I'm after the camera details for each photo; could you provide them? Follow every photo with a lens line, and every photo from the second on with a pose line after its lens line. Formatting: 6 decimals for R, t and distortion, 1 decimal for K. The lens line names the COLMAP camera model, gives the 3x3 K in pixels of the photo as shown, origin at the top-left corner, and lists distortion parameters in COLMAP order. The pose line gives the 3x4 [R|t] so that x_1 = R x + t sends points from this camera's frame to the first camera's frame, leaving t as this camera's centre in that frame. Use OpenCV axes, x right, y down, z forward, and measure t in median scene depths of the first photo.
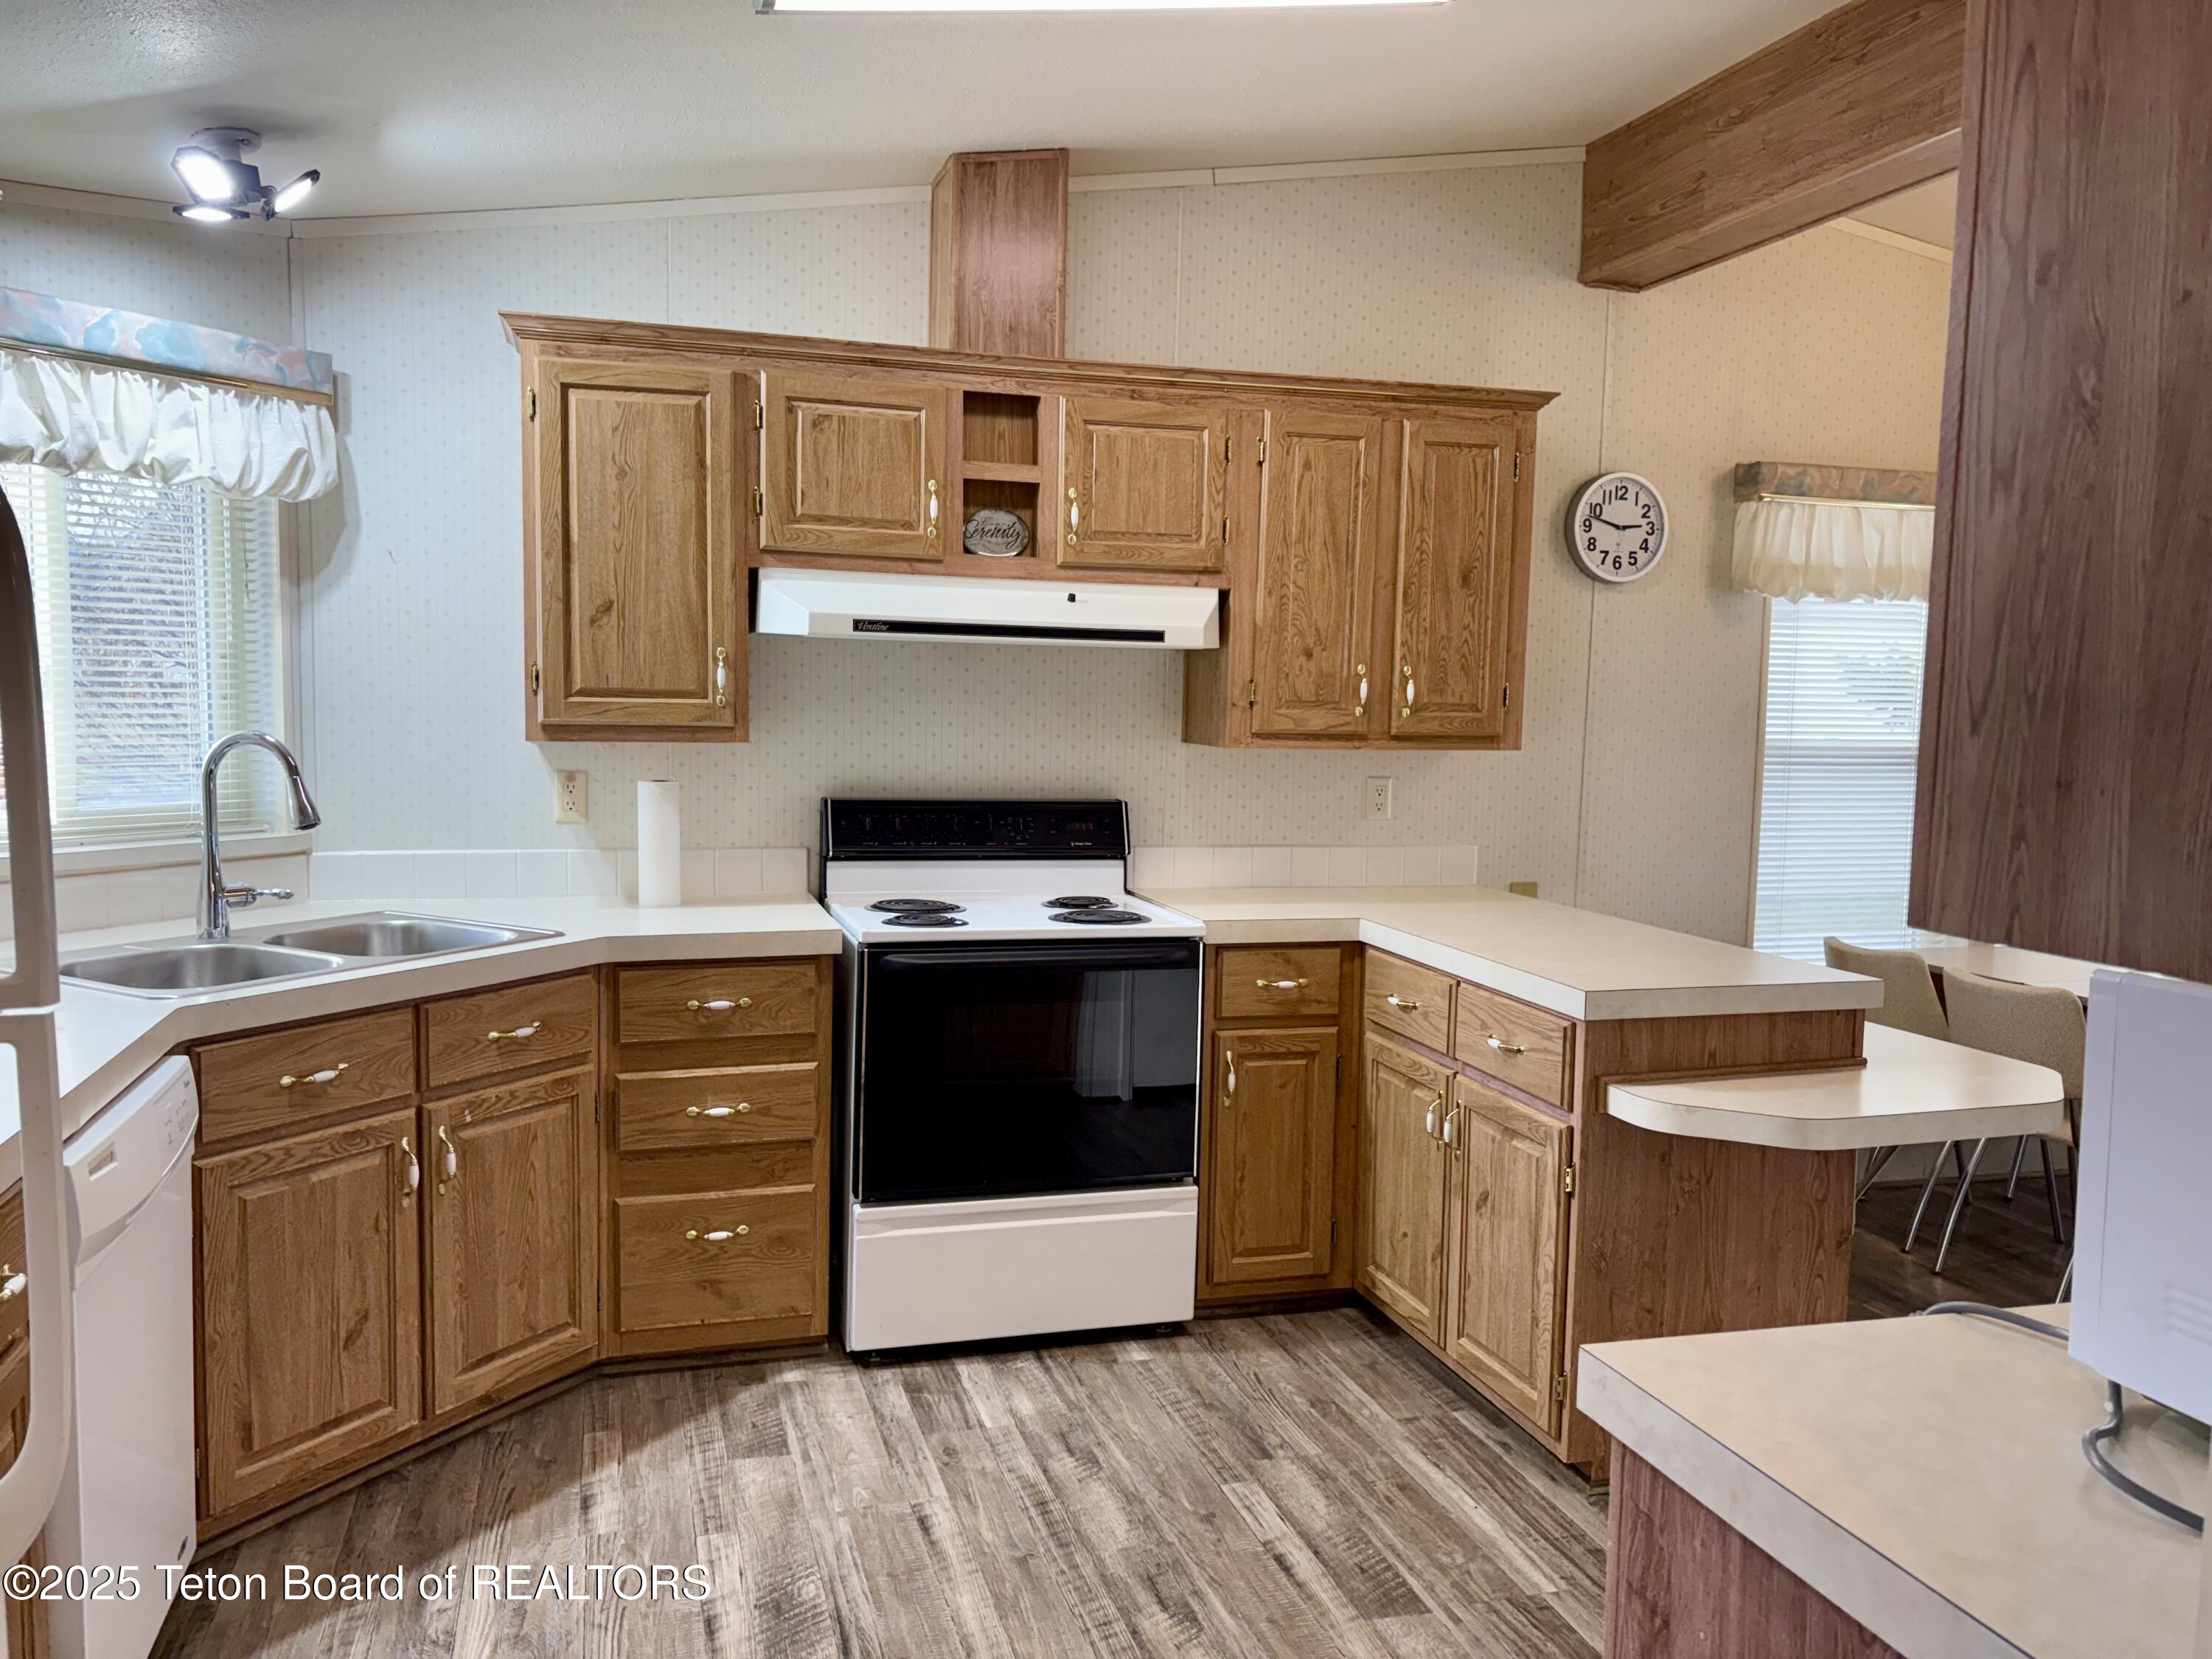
lens RADIAL K [[1672.2, 0, 1106.0], [0, 1672.2, 829.5], [0, 0, 1]] dist [0.044015, -0.066375]
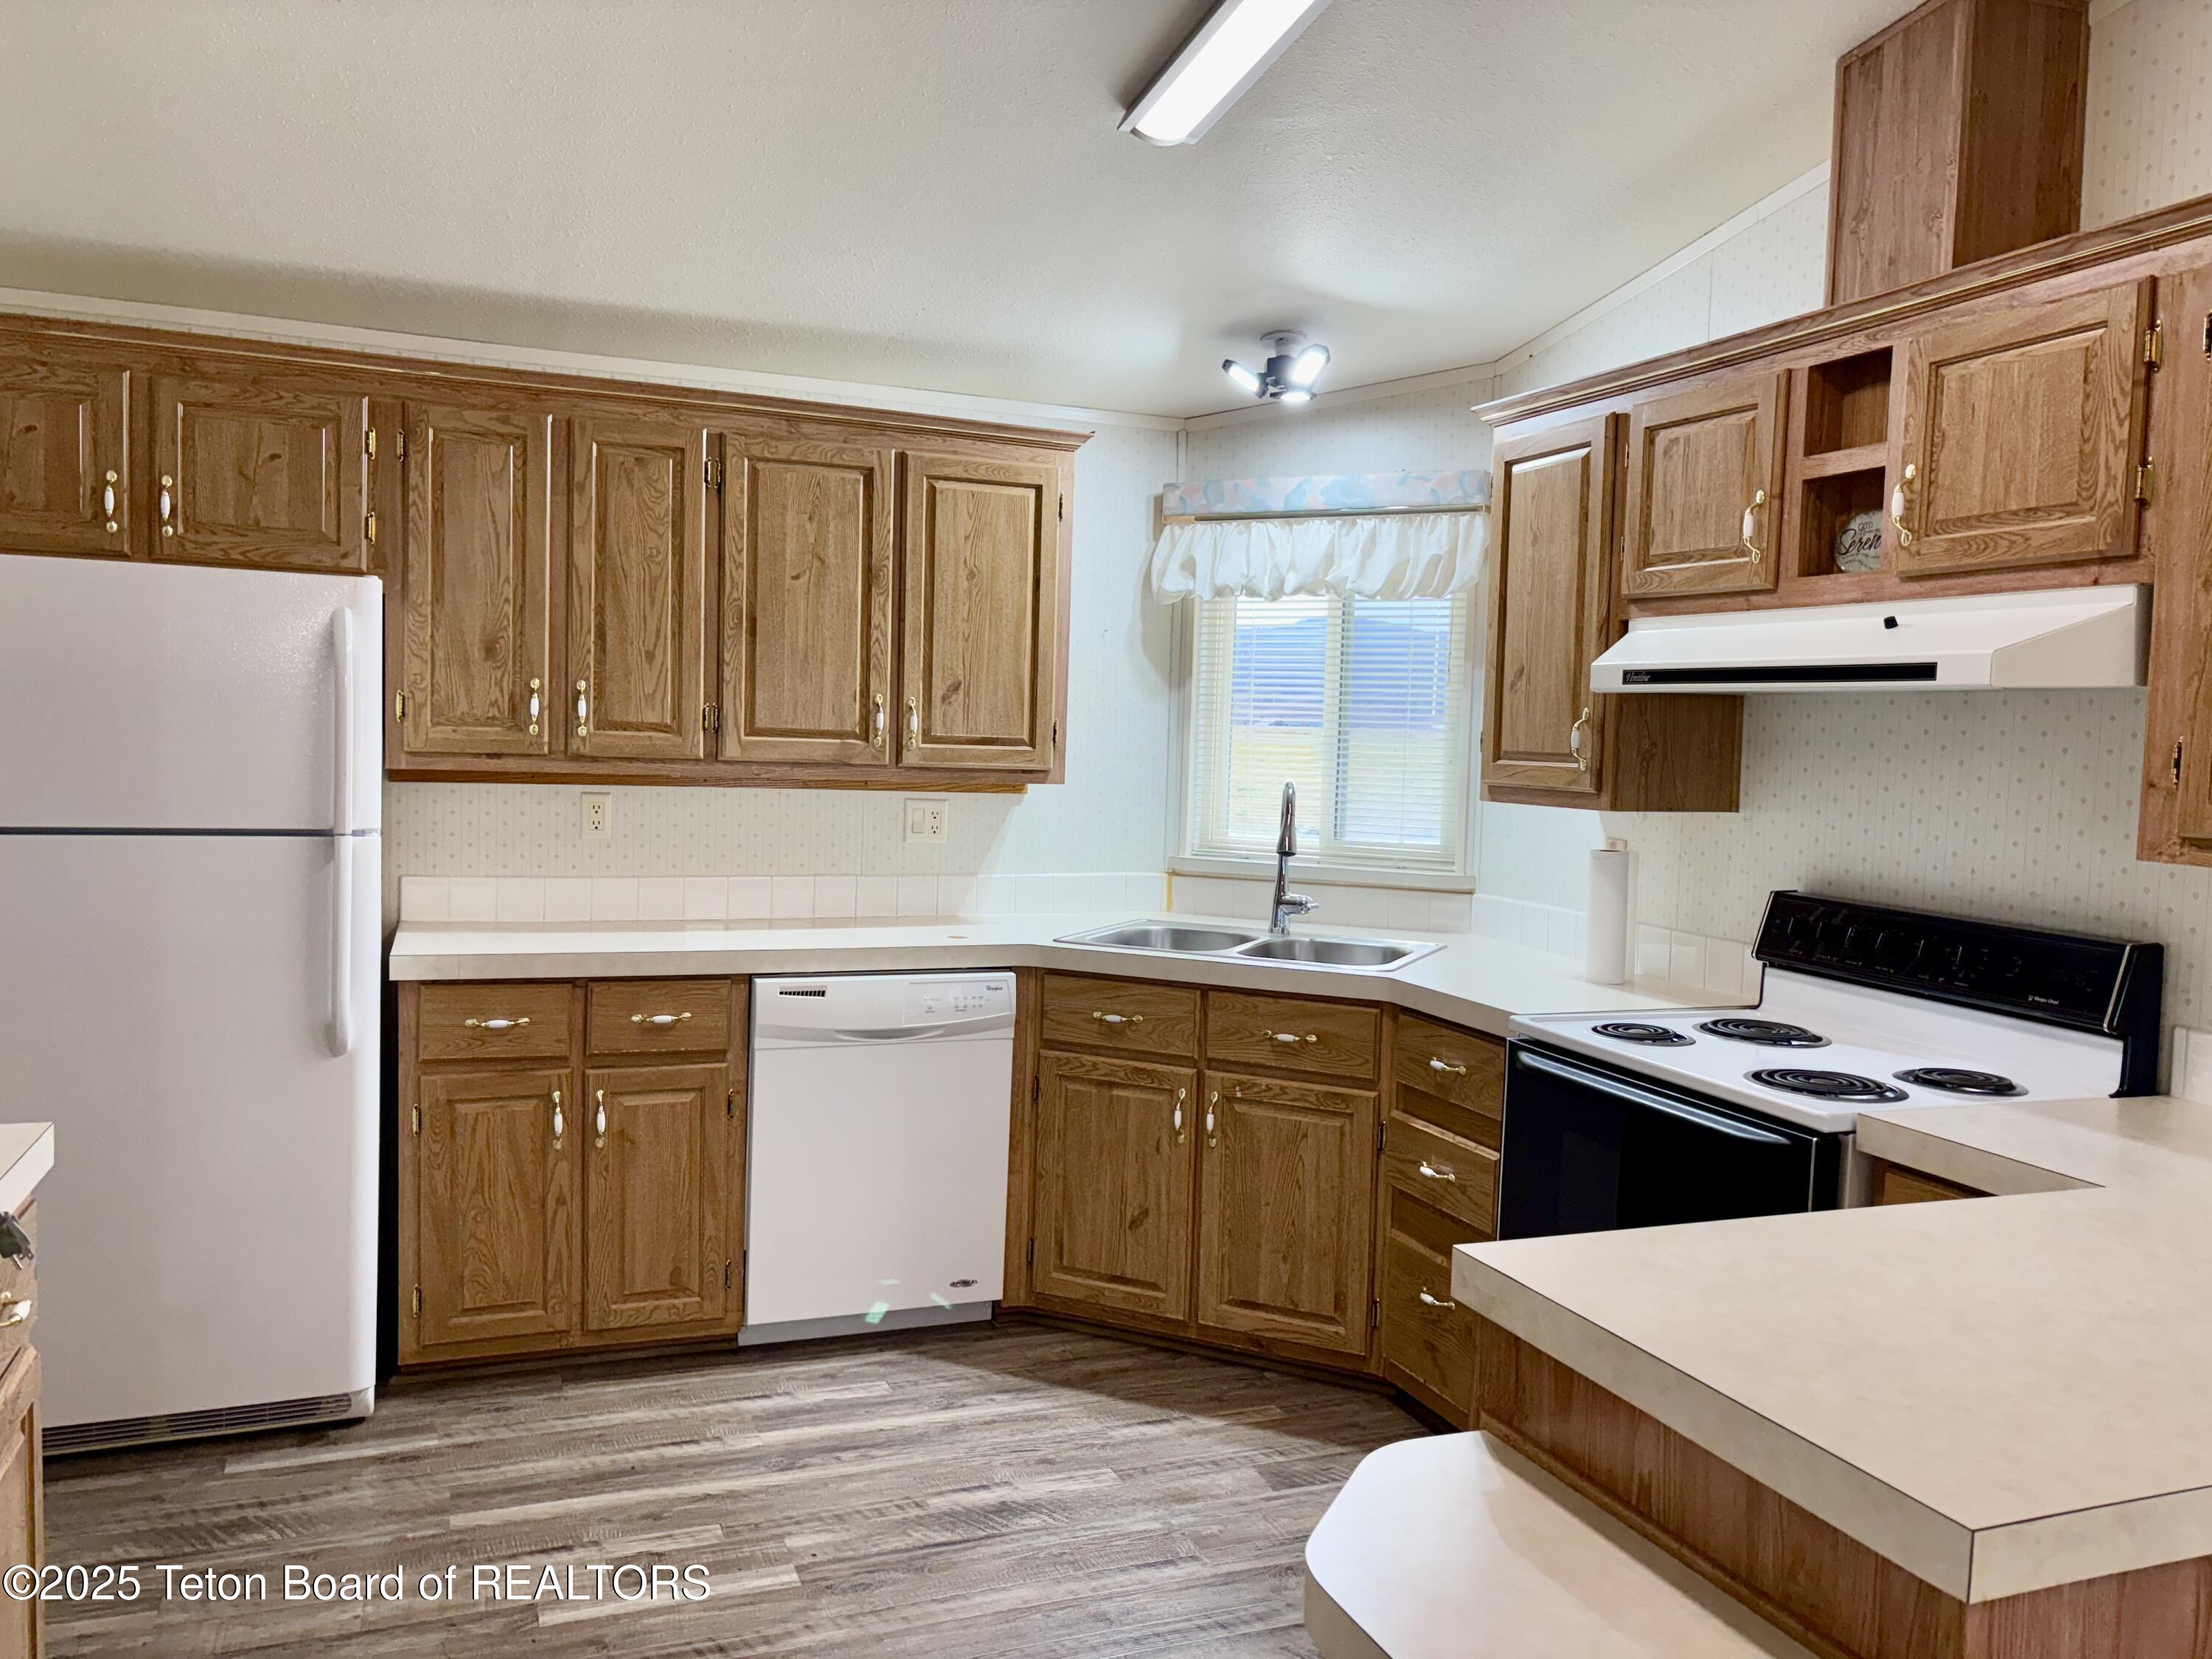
lens RADIAL K [[1684.1, 0, 1105.7], [0, 1684.1, 822.7], [0, 0, 1]] dist [0.040213, -0.011667]
pose [[0.066083, 0.037526, -0.997108, 0.713686], [-0.117349, 0.992650, 0.029581, -0.042083], [0.990890, 0.115055, 0.070001, 0.687361]]
